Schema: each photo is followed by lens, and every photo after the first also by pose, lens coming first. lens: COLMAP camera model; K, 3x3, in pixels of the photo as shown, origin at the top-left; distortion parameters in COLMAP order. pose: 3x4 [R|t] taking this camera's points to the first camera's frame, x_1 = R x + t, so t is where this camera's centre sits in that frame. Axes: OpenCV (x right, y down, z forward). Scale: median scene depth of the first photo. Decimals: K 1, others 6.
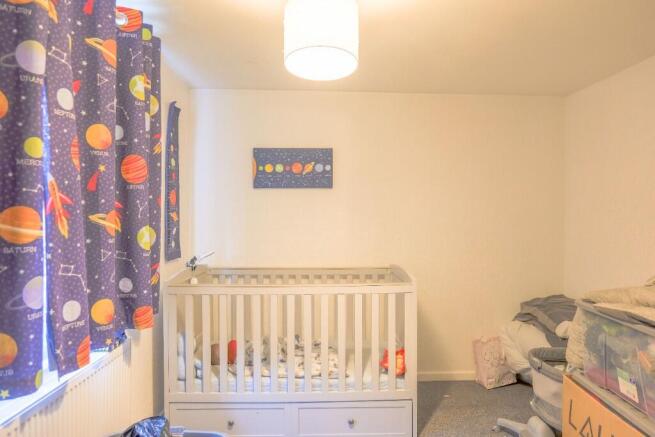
lens RADIAL K [[385.9, 0, 327.4], [0, 385.9, 219.7], [0, 0, 1]] dist [-0.021832, 0.010532]
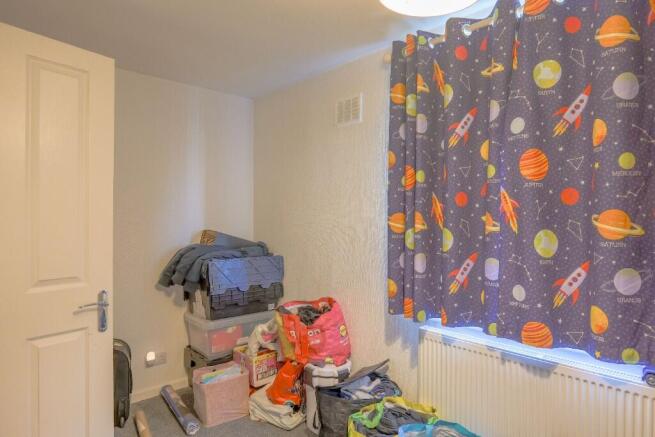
lens RADIAL K [[385.9, 0, 327.4], [0, 385.9, 218.5], [0, 0, 1]] dist [-0.021832, 0.010532]
pose [[-0.776960, -0.009158, -0.629484, 0.622021], [-0.010886, 0.999940, -0.001110, 0.003658], [0.629456, 0.005990, -0.777013, 1.612656]]
